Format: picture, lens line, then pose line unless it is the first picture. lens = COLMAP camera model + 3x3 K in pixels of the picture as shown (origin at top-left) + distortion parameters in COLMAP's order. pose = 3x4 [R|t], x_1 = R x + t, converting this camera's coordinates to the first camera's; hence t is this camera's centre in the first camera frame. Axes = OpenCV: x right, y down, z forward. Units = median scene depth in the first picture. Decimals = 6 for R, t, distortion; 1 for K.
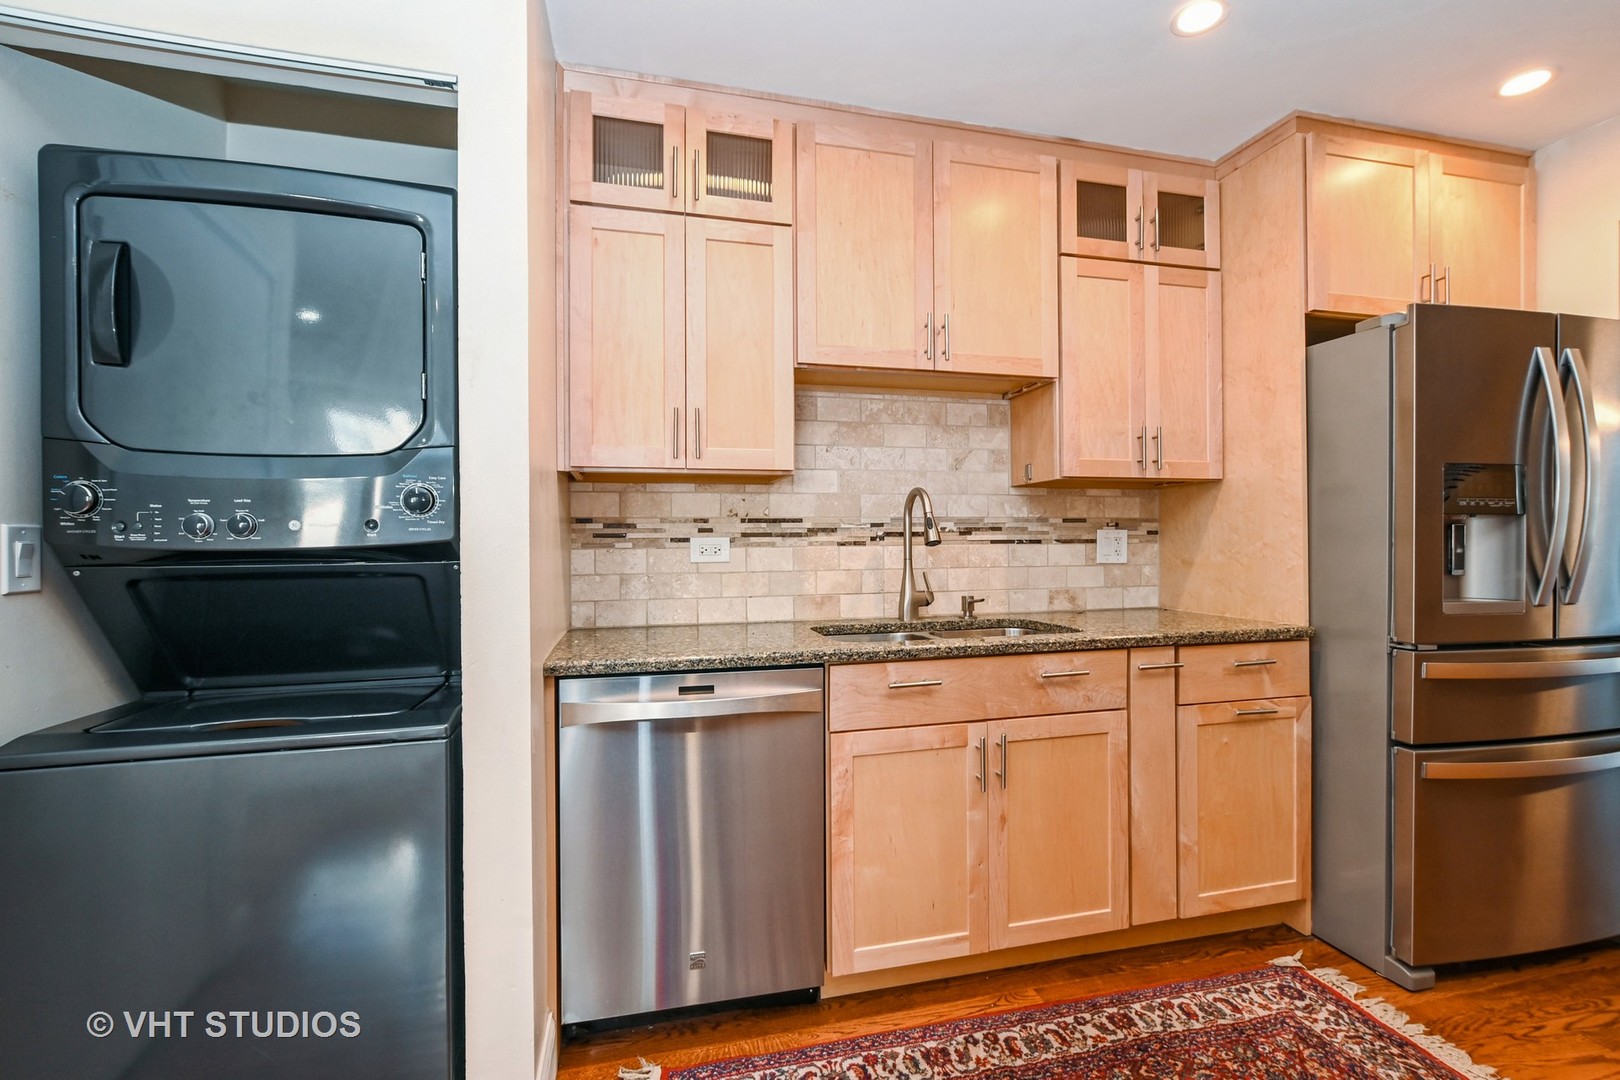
lens RADIAL K [[737.6, 0, 799.2], [0, 737.6, 539.0], [0, 0, 1]] dist [-0.010729, 0.007557]
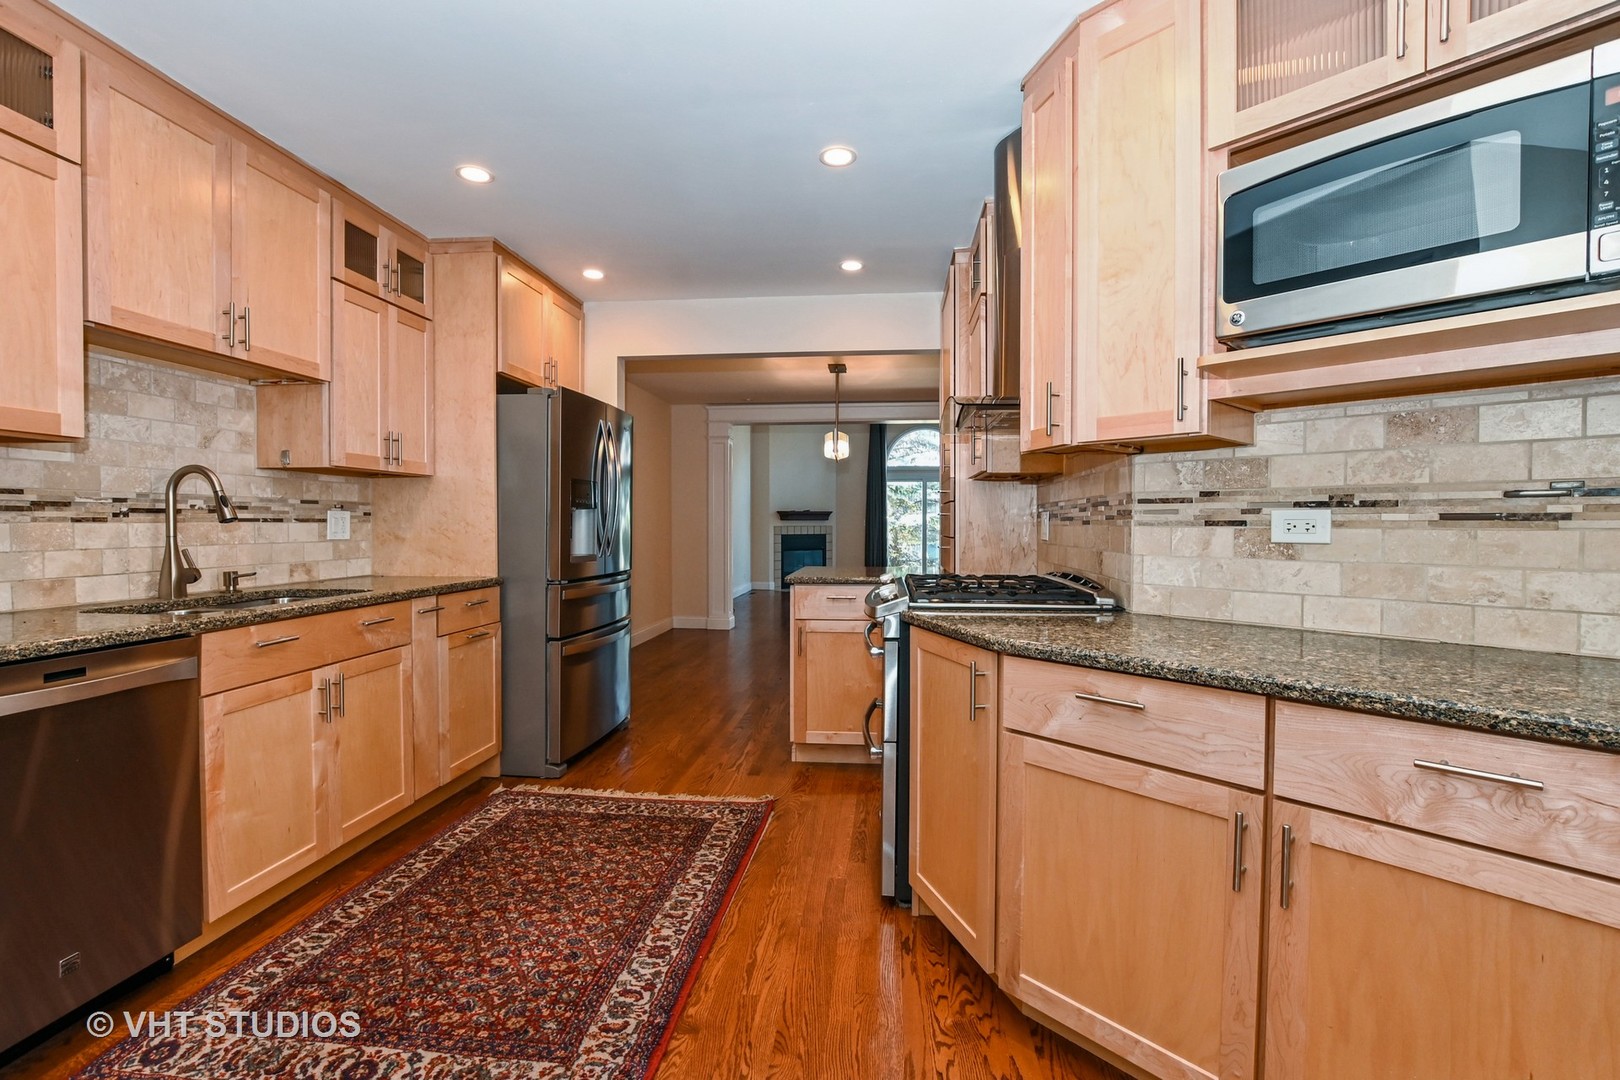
lens RADIAL K [[692.0, 0, 817.5], [0, 692.0, 533.9], [0, 0, 1]] dist [0.000781, 0.000632]
pose [[0.348293, -0.007796, 0.937353, -0.417394], [-0.007072, 0.999915, 0.010944, 0.008002], [-0.937359, -0.010441, 0.348208, -0.125113]]
